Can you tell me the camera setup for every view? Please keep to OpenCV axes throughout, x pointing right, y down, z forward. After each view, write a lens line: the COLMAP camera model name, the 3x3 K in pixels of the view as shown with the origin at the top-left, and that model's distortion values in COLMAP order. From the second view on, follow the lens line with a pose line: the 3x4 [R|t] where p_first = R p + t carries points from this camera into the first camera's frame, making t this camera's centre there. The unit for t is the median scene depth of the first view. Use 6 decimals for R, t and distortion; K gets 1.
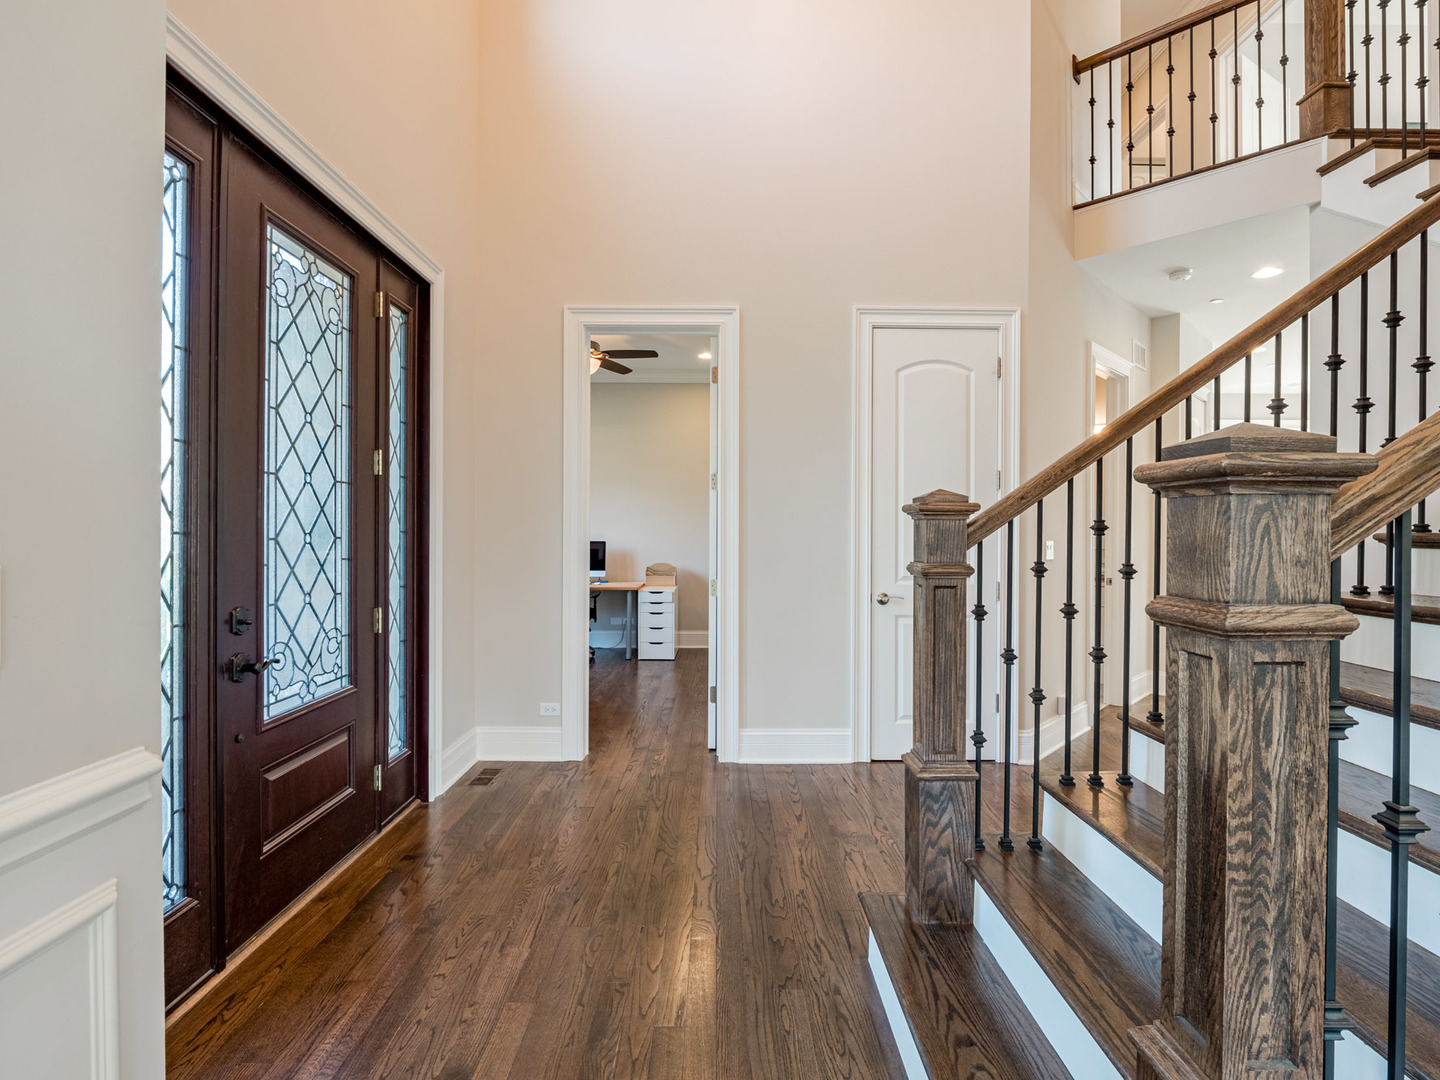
lens RADIAL K [[705.4, 0, 720.0], [0, 705.4, 540.0], [0, 0, 1]] dist [-0.004175, -0.001938]
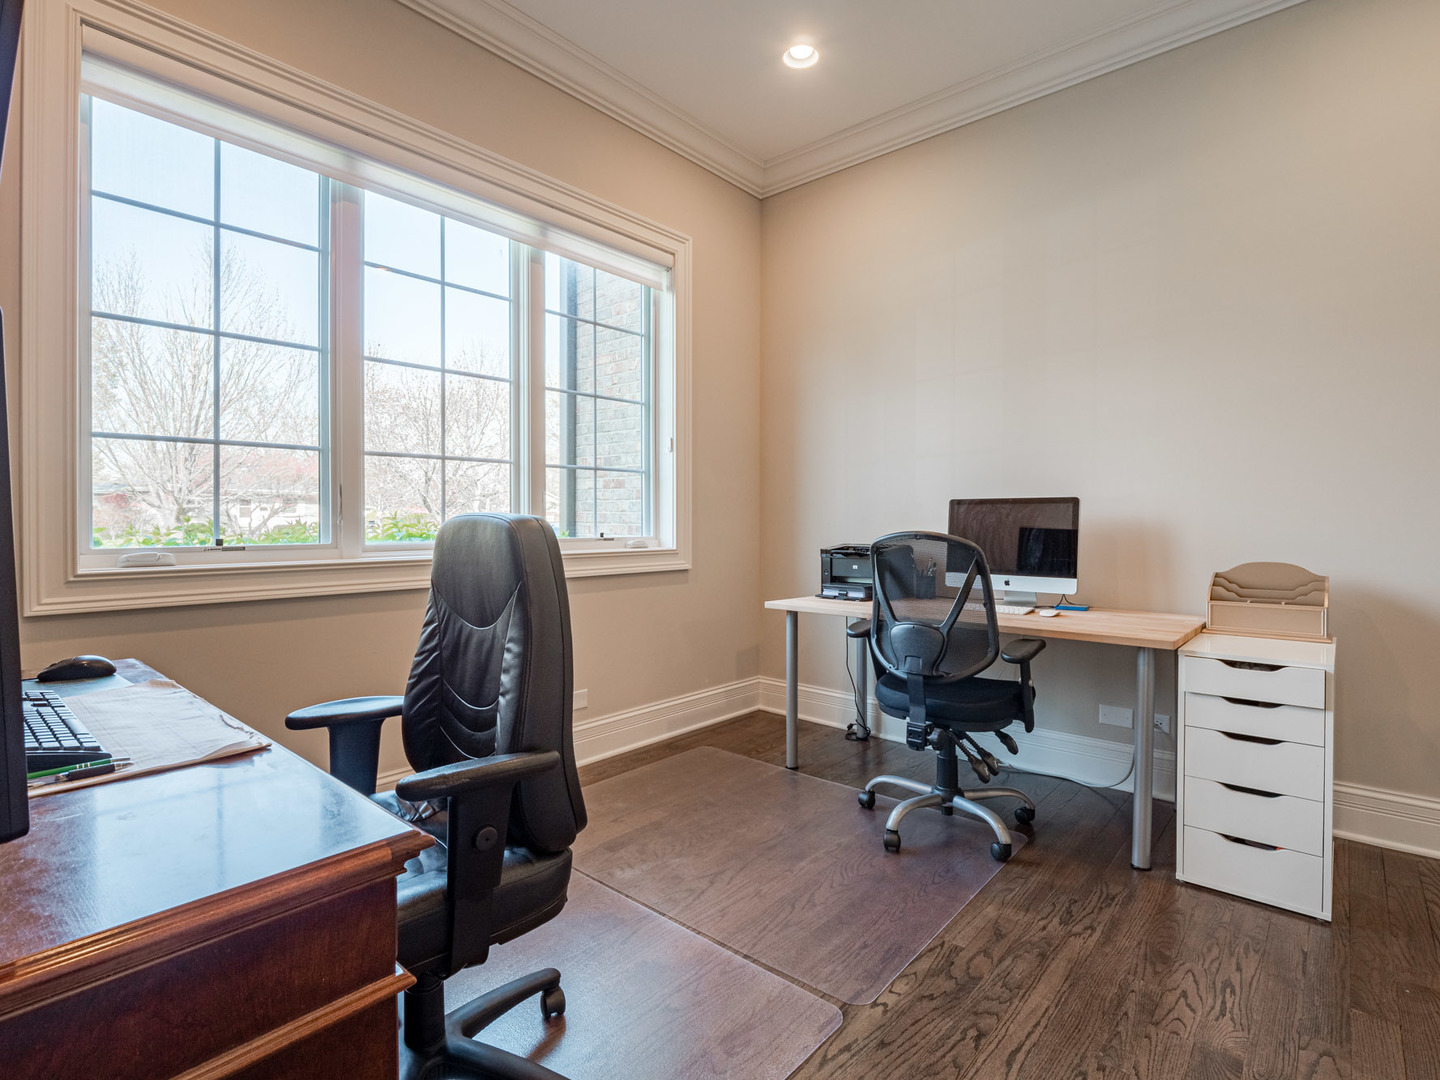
lens RADIAL K [[705.4, 0, 720.0], [0, 705.4, 540.0], [0, 0, 1]] dist [-0.004175, -0.001938]
pose [[0.743773, 0.010835, -0.668345, -0.059755], [0.006518, 0.999704, 0.023460, 0.014710], [0.668401, -0.021805, 0.743481, 0.634777]]
